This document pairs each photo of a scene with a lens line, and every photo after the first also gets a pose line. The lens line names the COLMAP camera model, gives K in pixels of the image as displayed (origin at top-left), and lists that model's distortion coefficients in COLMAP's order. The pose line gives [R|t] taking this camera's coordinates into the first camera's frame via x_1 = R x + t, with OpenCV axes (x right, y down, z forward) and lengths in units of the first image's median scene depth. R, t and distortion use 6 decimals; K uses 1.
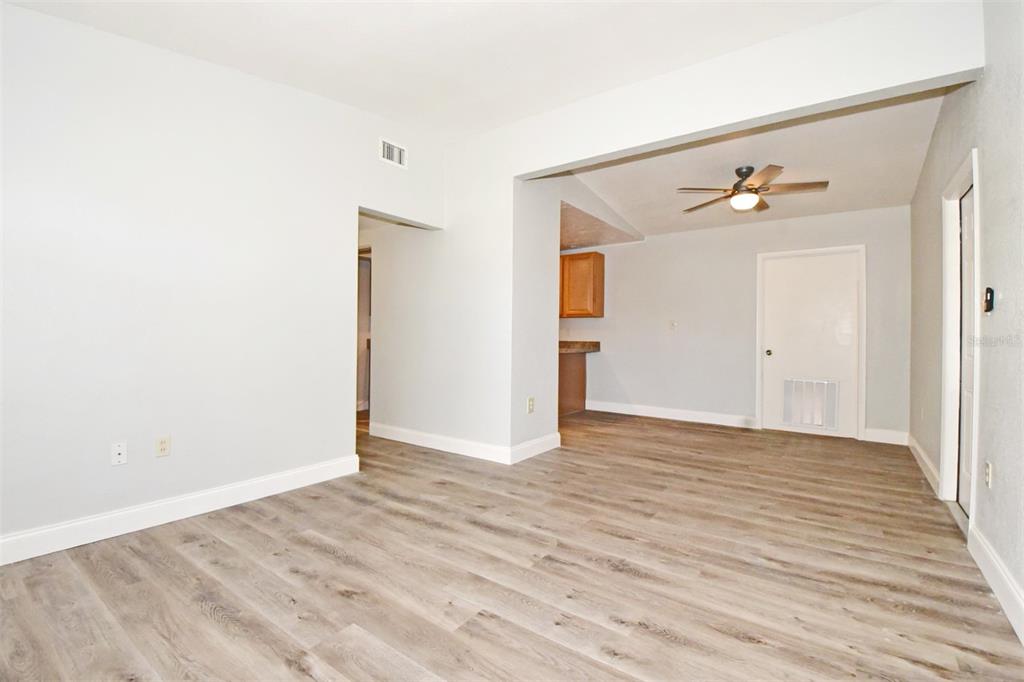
lens RADIAL K [[459.1, 0, 504.6], [0, 459.1, 336.7], [0, 0, 1]] dist [0.001014, -0.014635]
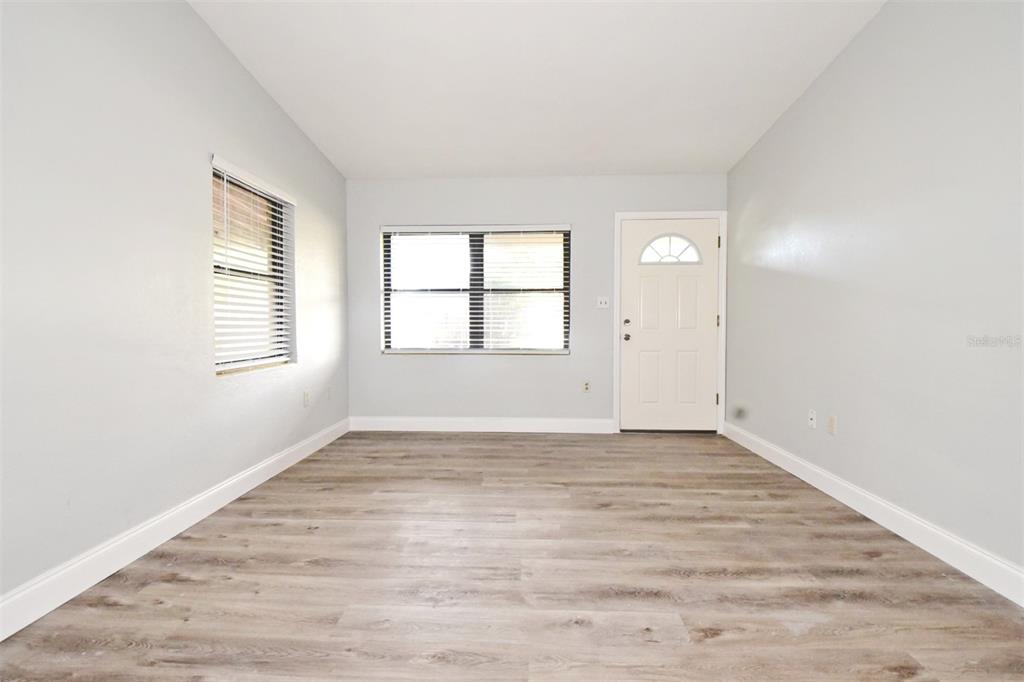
lens RADIAL K [[459.1, 0, 507.0], [0, 459.1, 340.3], [0, 0, 1]] dist [0.001014, -0.014635]
pose [[-0.830113, 0.011387, -0.557480, 0.544909], [-0.007638, 0.999465, 0.031787, 0.011031], [0.557544, 0.030645, -0.829582, 1.580469]]
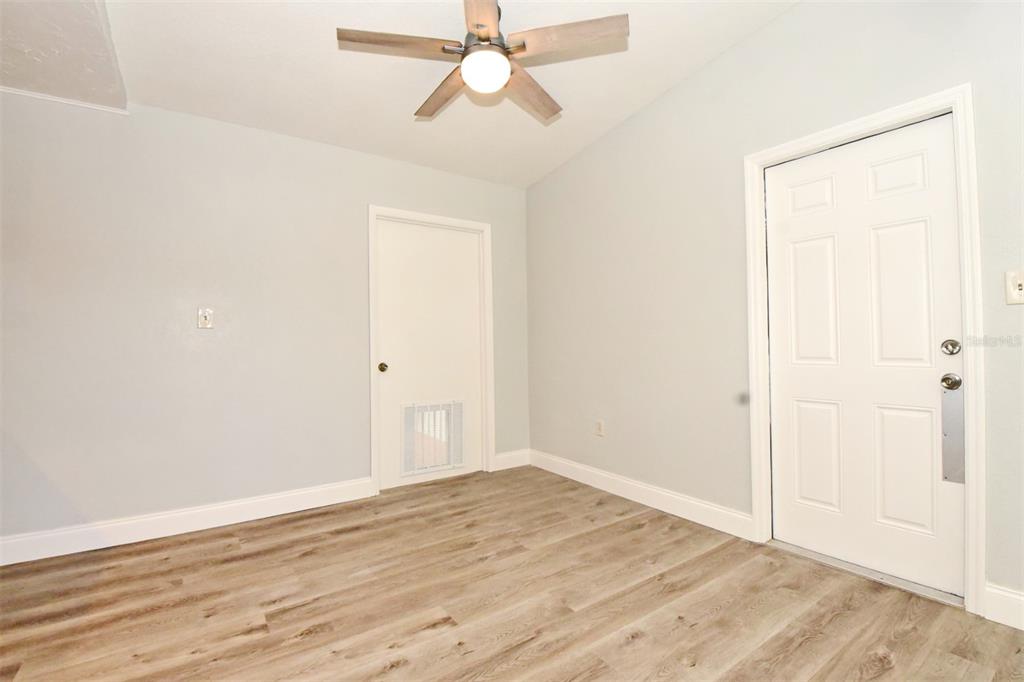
lens RADIAL K [[459.1, 0, 507.3], [0, 459.1, 342.0], [0, 0, 1]] dist [0.001014, -0.014635]
pose [[0.329749, -0.003919, 0.944060, 0.087380], [0.012622, 0.999920, -0.000258, 0.007301], [-0.943984, 0.012001, 0.329772, 1.453392]]
